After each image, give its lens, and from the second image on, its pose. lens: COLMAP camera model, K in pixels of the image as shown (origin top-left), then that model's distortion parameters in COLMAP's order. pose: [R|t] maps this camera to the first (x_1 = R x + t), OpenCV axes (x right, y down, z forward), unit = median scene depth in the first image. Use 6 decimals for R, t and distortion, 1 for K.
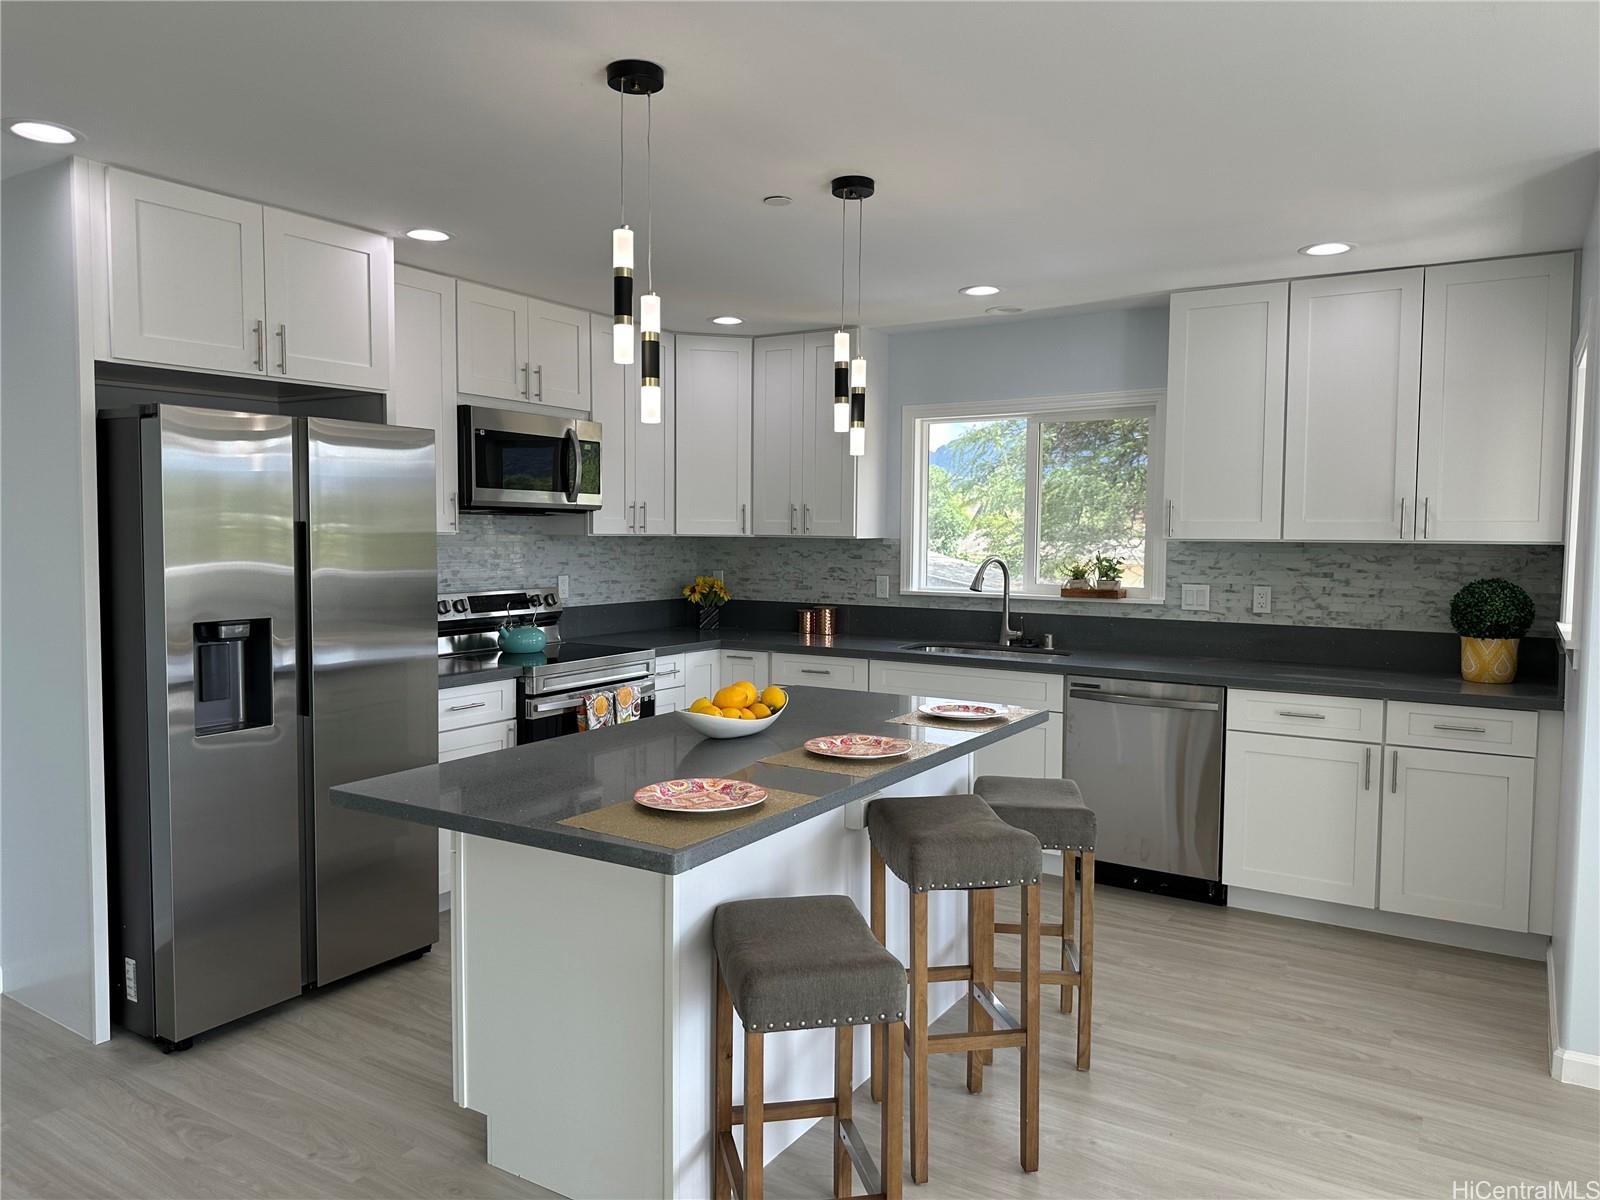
lens RADIAL K [[1115.0, 0, 791.6], [0, 1115.0, 593.5], [0, 0, 1]] dist [0.027392, -0.025585]
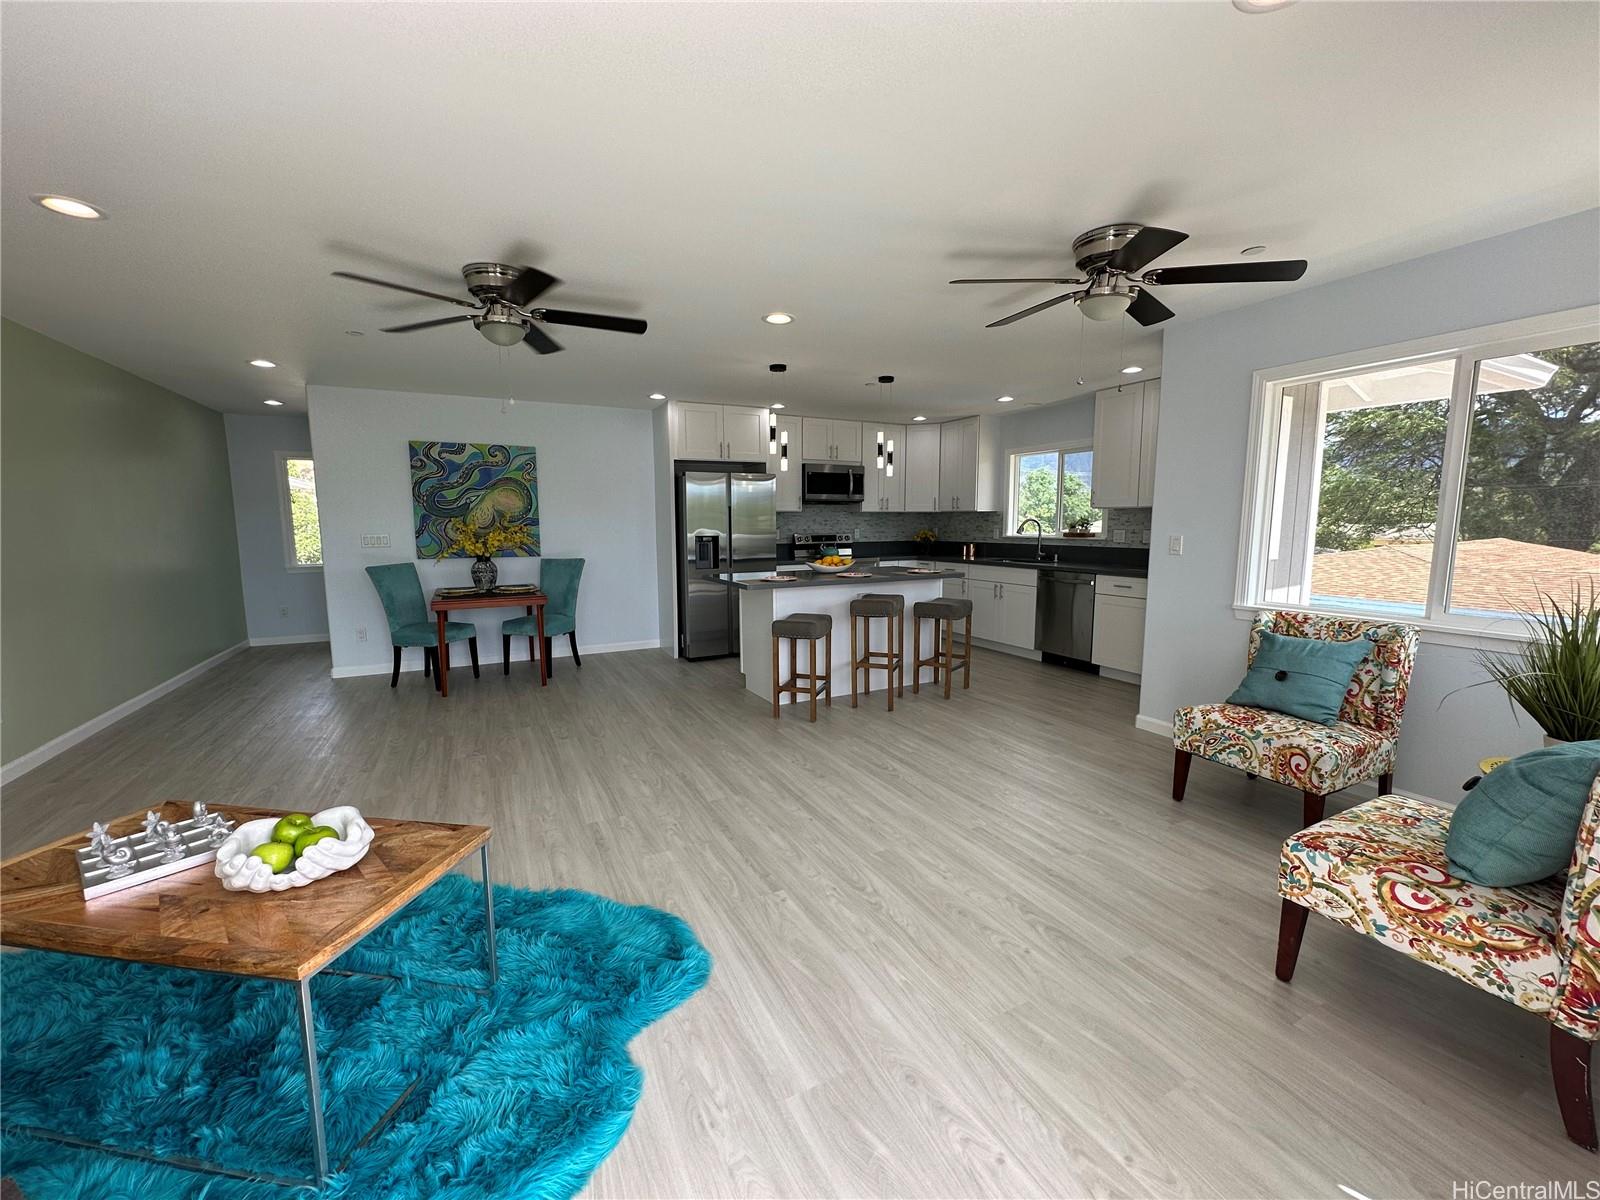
lens RADIAL K [[638.8, 0, 805.4], [0, 638.8, 598.4], [0, 0, 1]] dist [-0.006500, 0.000321]
pose [[0.867171, 0.047194, -0.495769, 0.455211], [-0.015185, 0.997543, 0.068398, 0.047537], [0.497778, -0.051785, 0.865757, -0.324179]]
